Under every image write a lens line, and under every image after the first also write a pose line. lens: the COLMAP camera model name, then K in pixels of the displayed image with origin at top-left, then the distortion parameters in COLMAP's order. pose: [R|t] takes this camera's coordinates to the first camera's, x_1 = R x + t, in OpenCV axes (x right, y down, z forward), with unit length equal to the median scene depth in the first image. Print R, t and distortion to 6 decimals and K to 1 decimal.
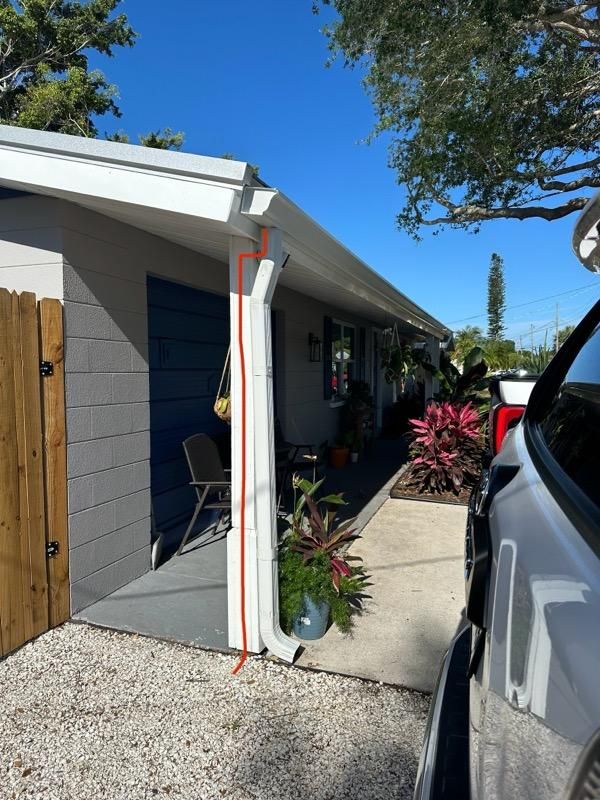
lens RADIAL K [[567.5, 0, 302.5], [0, 567.5, 399.7], [0, 0, 1]] dist [0.025708, -0.073496]
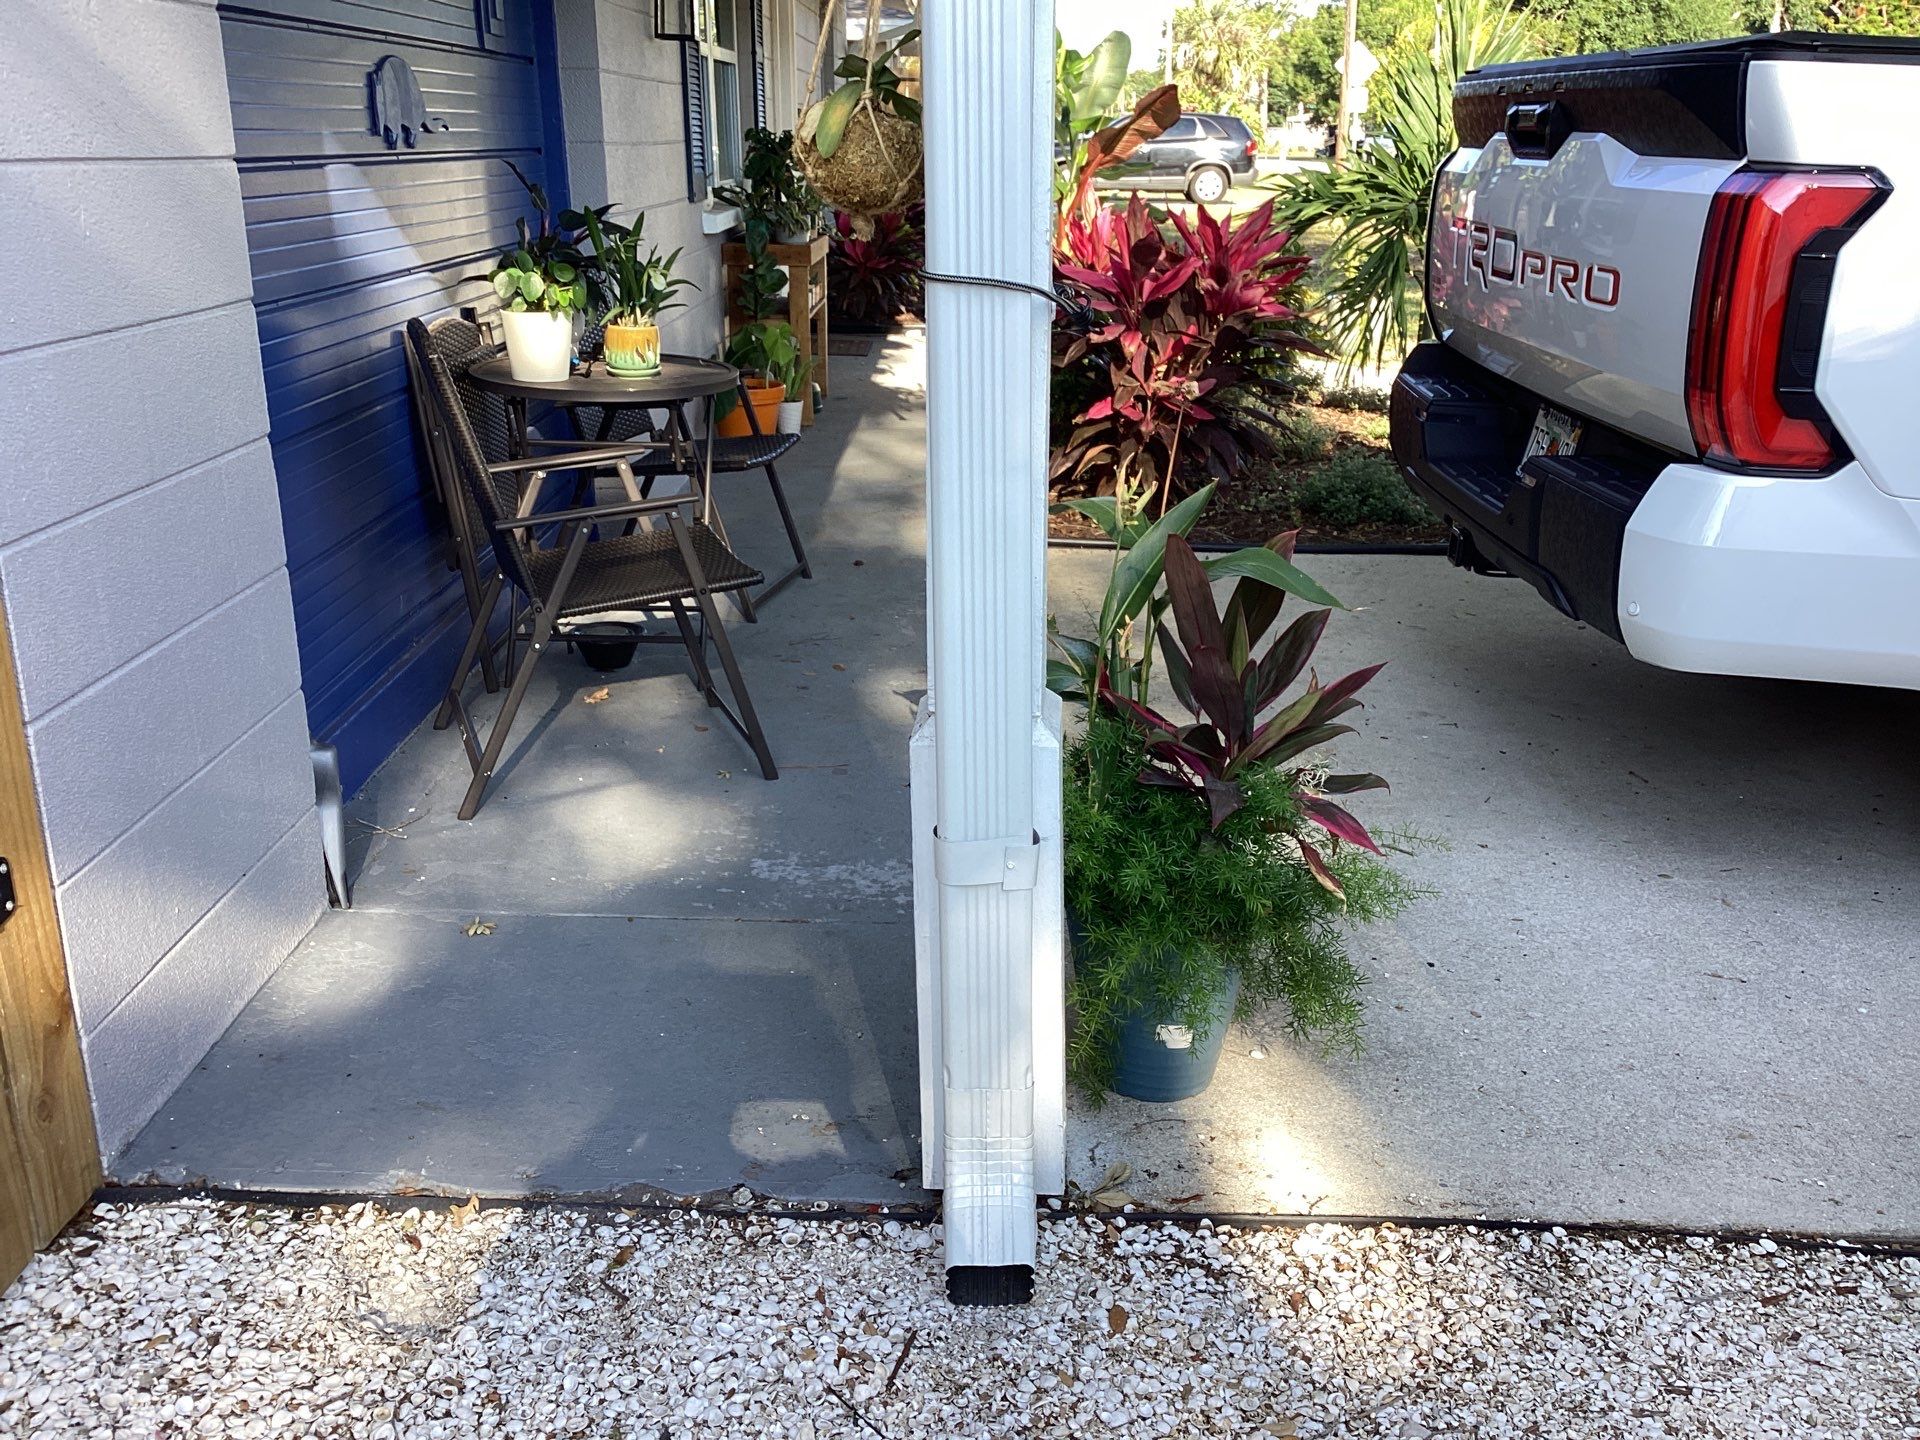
lens RADIAL K [[1704.0, 0, 959.3], [0, 1704.0, 726.5], [0, 0, 1]] dist [0.124566, -0.281715]
pose [[0.945882, -0.099751, 0.308799, -0.292427], [0.011347, 0.961168, 0.275730, 0.039151], [-0.324312, -0.257304, 0.910284, 0.344938]]
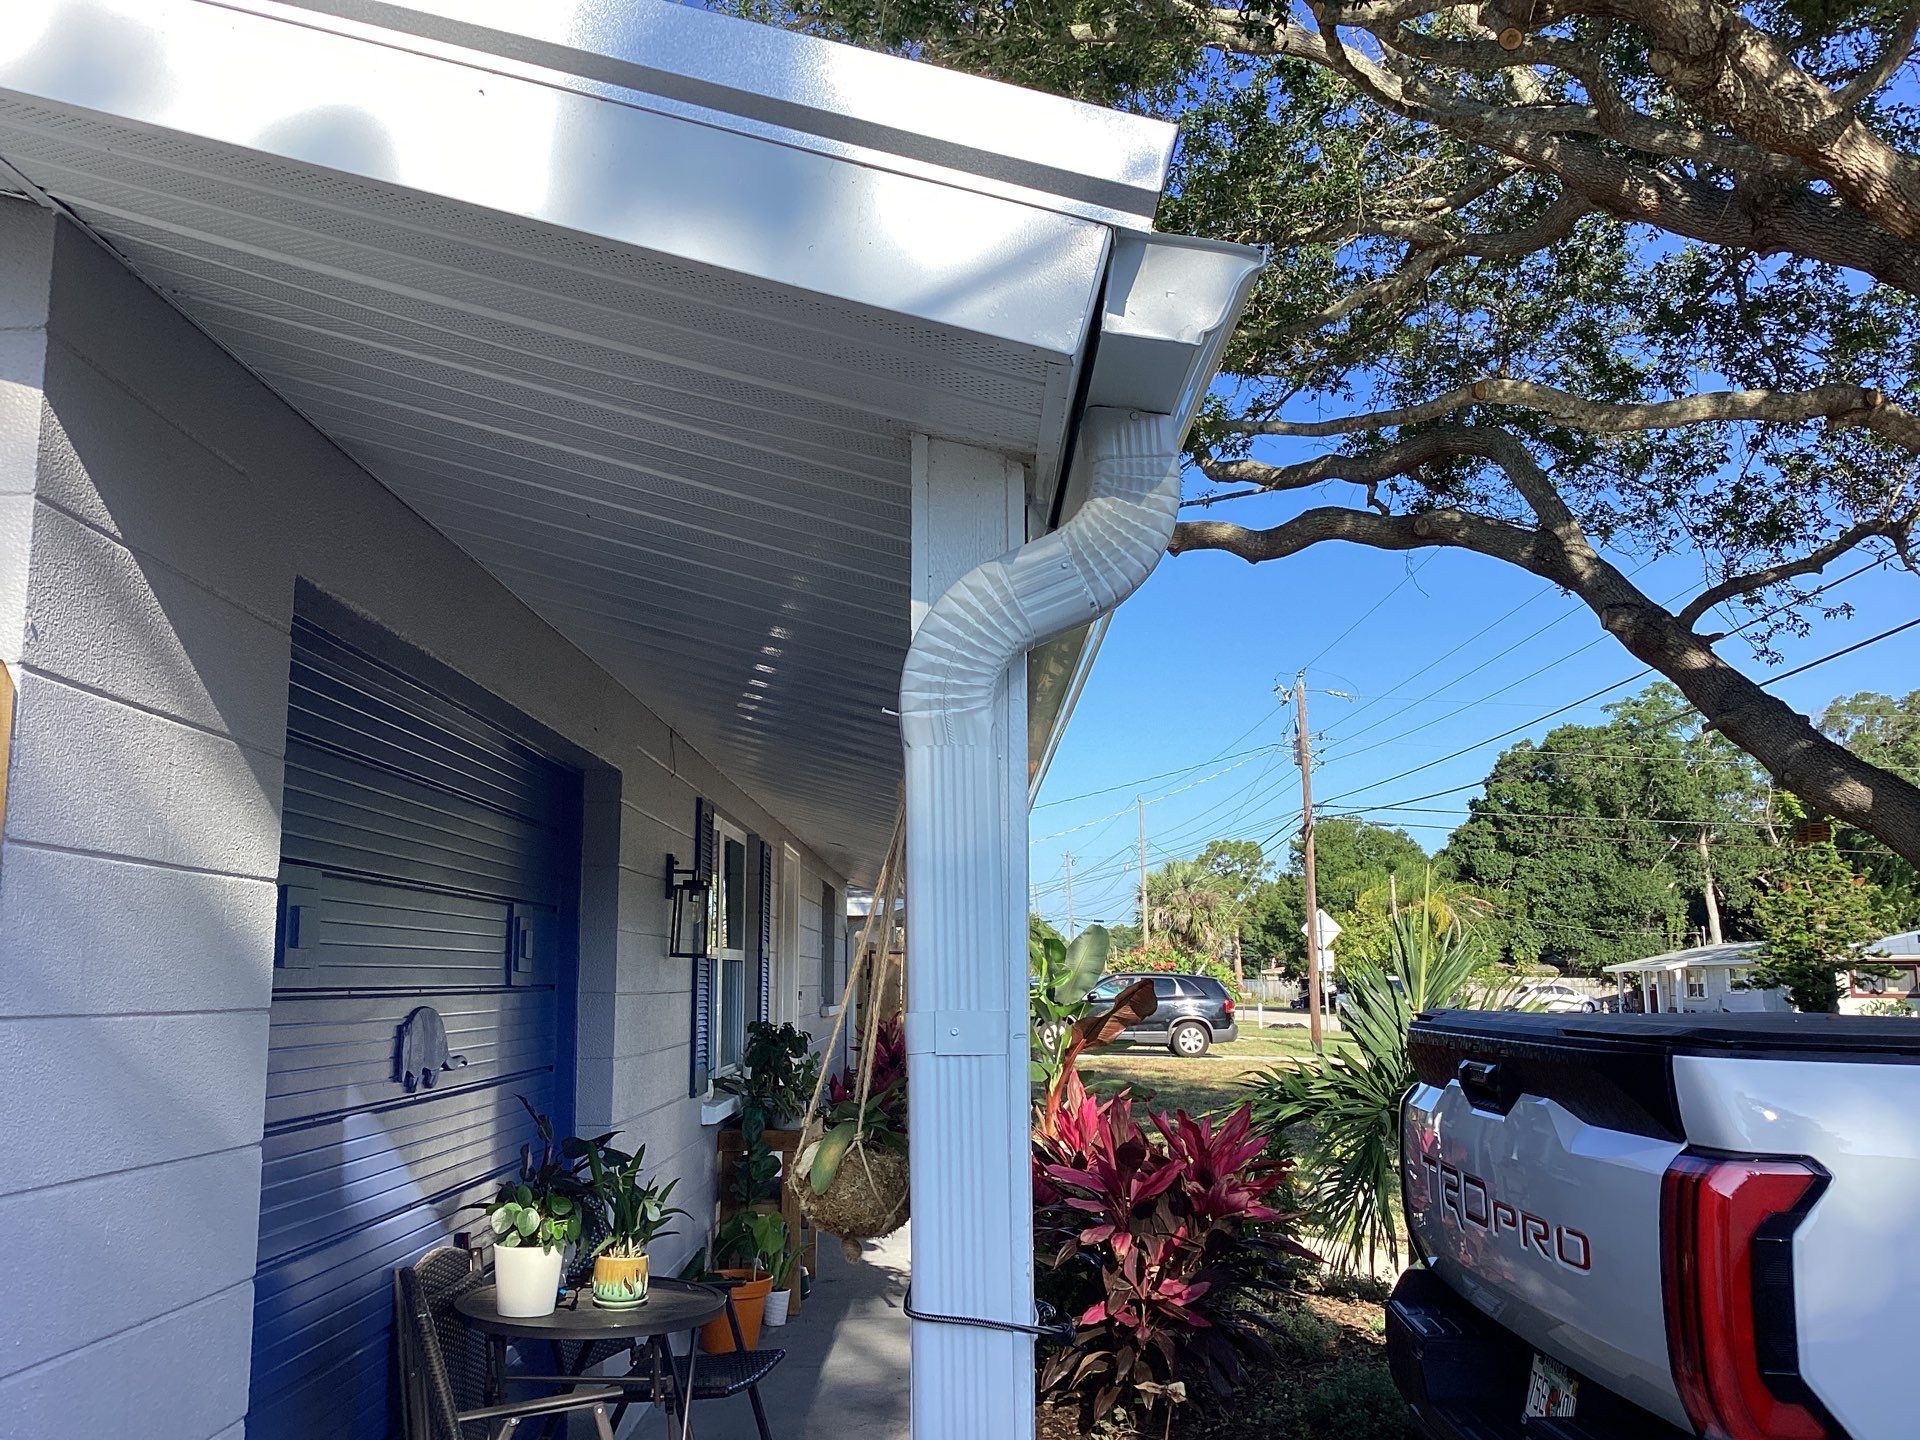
lens RADIAL K [[1704.0, 0, 959.3], [0, 1704.0, 726.5], [0, 0, 1]] dist [0.124566, -0.281715]
pose [[0.944547, 0.050046, 0.324541, -0.298390], [0.015269, 0.980556, -0.195647, -0.027013], [-0.328022, 0.189753, 0.925416, 0.315061]]
